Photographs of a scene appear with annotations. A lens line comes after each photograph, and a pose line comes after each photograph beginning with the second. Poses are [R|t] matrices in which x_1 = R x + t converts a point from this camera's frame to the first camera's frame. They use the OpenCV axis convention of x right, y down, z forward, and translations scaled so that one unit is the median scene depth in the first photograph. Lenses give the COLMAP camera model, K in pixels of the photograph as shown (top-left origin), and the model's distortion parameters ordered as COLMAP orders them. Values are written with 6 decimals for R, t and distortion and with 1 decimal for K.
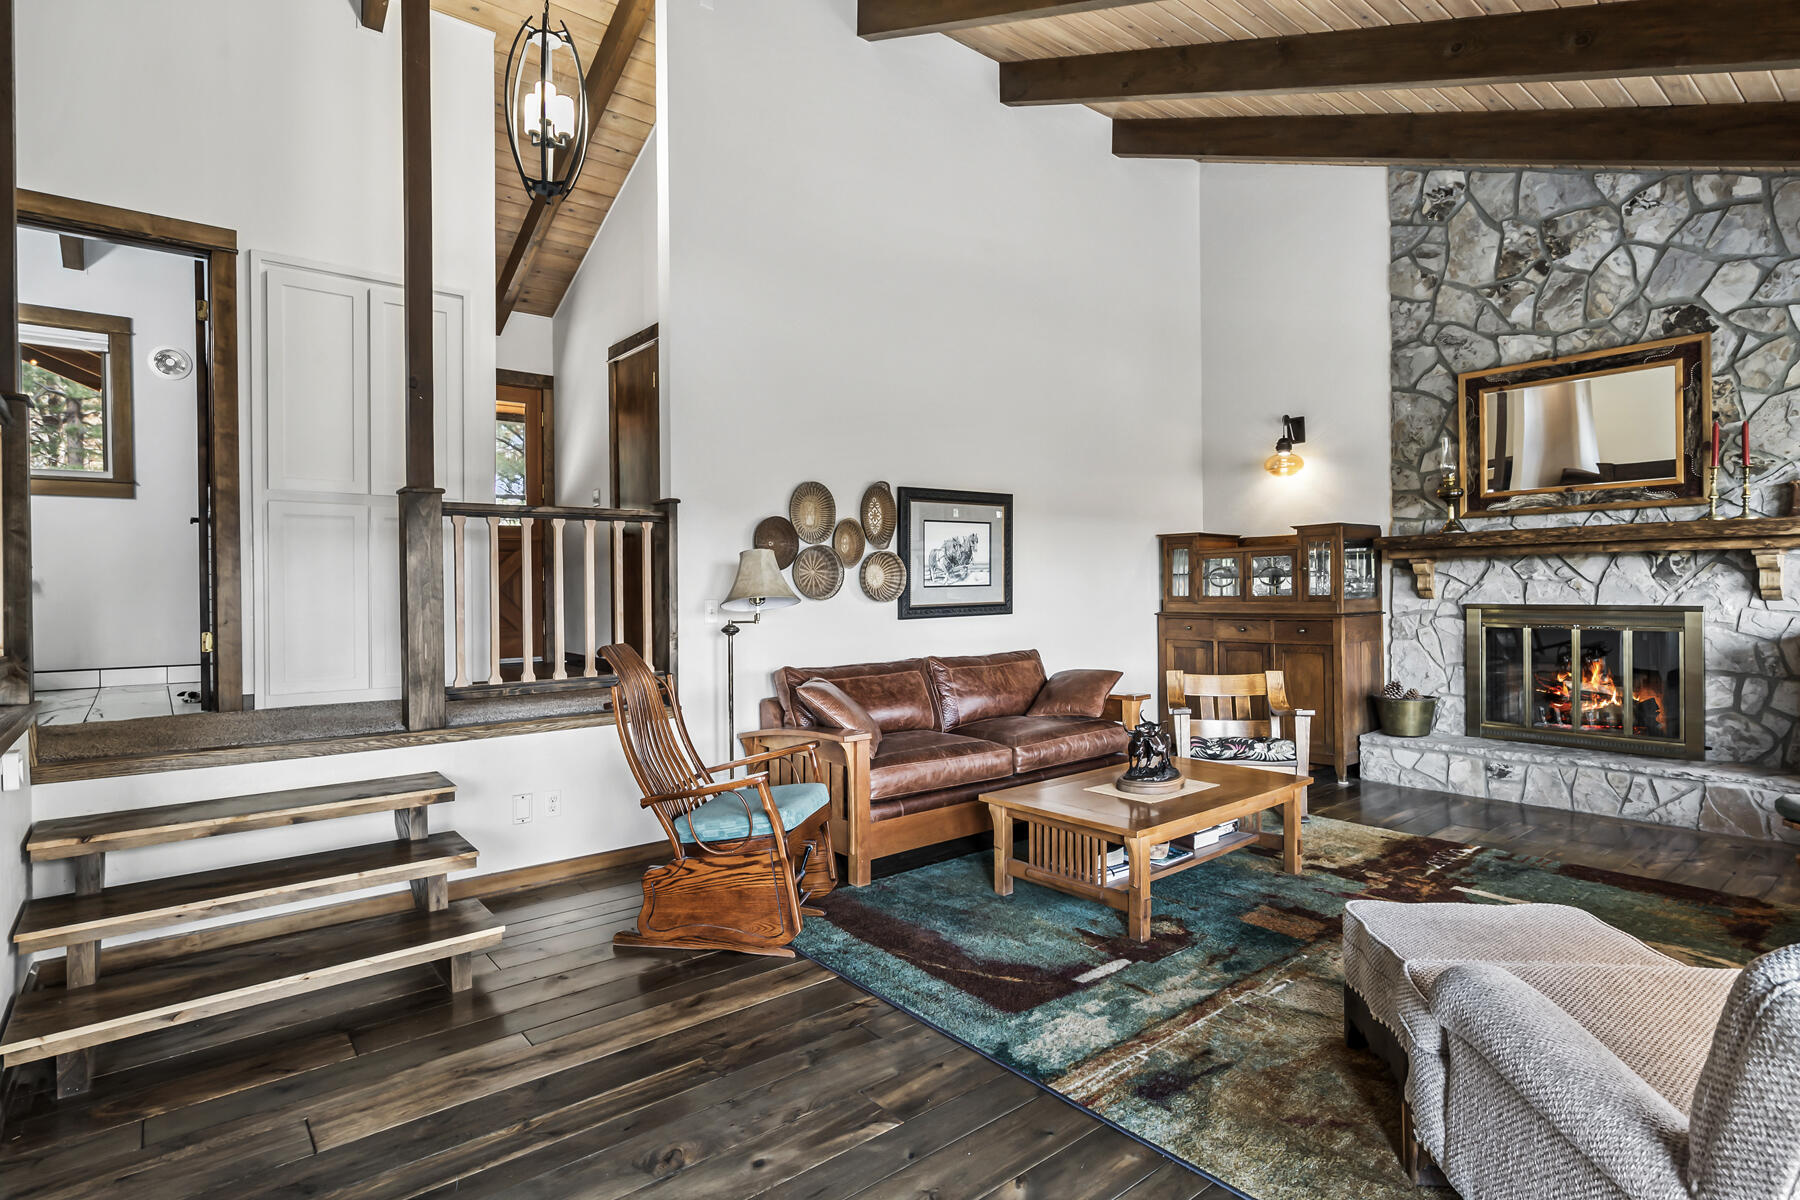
lens RADIAL K [[914.6, 0, 900.0], [0, 914.6, 600.0], [0, 0, 1]] dist [-0.019994, 0.001377]
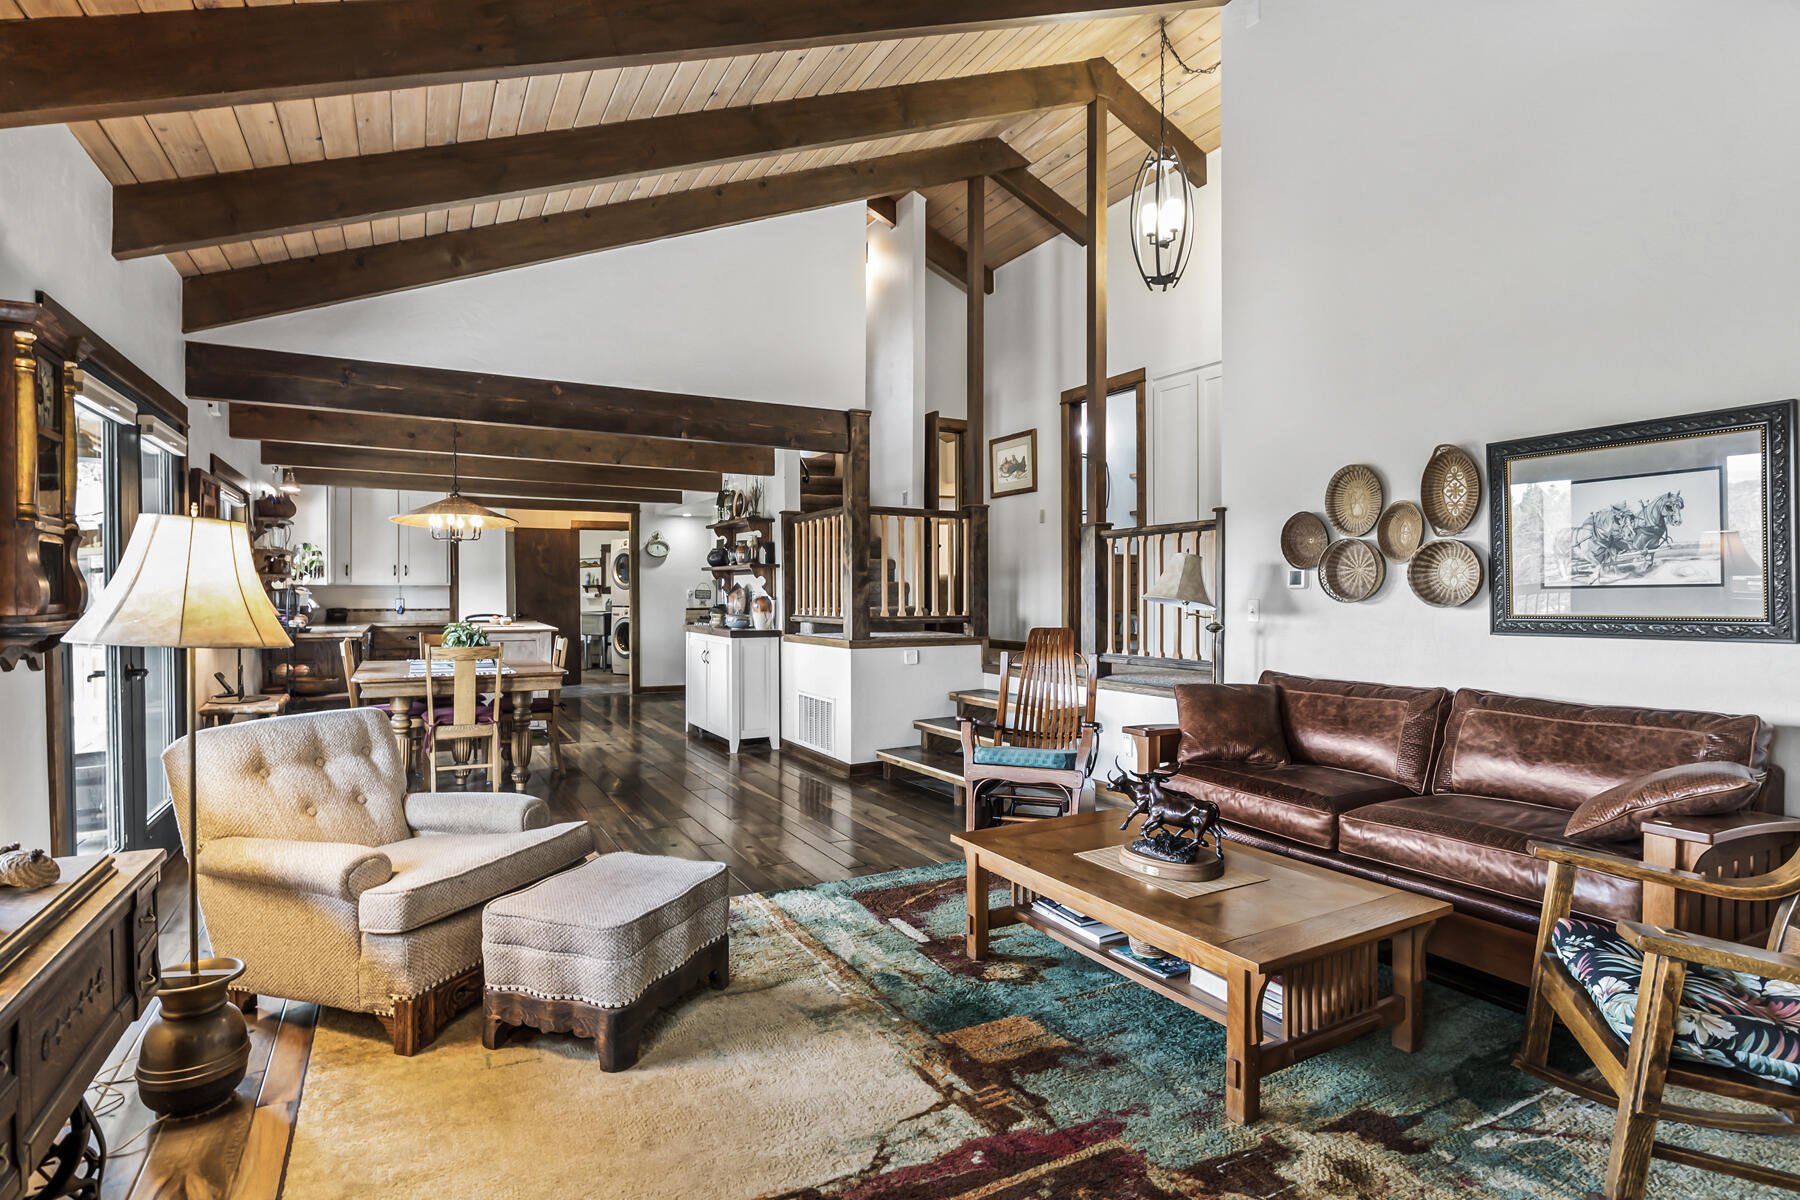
lens RADIAL K [[914.6, 0, 900.0], [0, 914.6, 600.0], [0, 0, 1]] dist [-0.019994, 0.001377]
pose [[-0.188643, 0.019041, -0.981861, 0.919654], [-0.008492, 0.999743, 0.021019, -0.018689], [0.982009, 0.012303, -0.188432, 0.827853]]
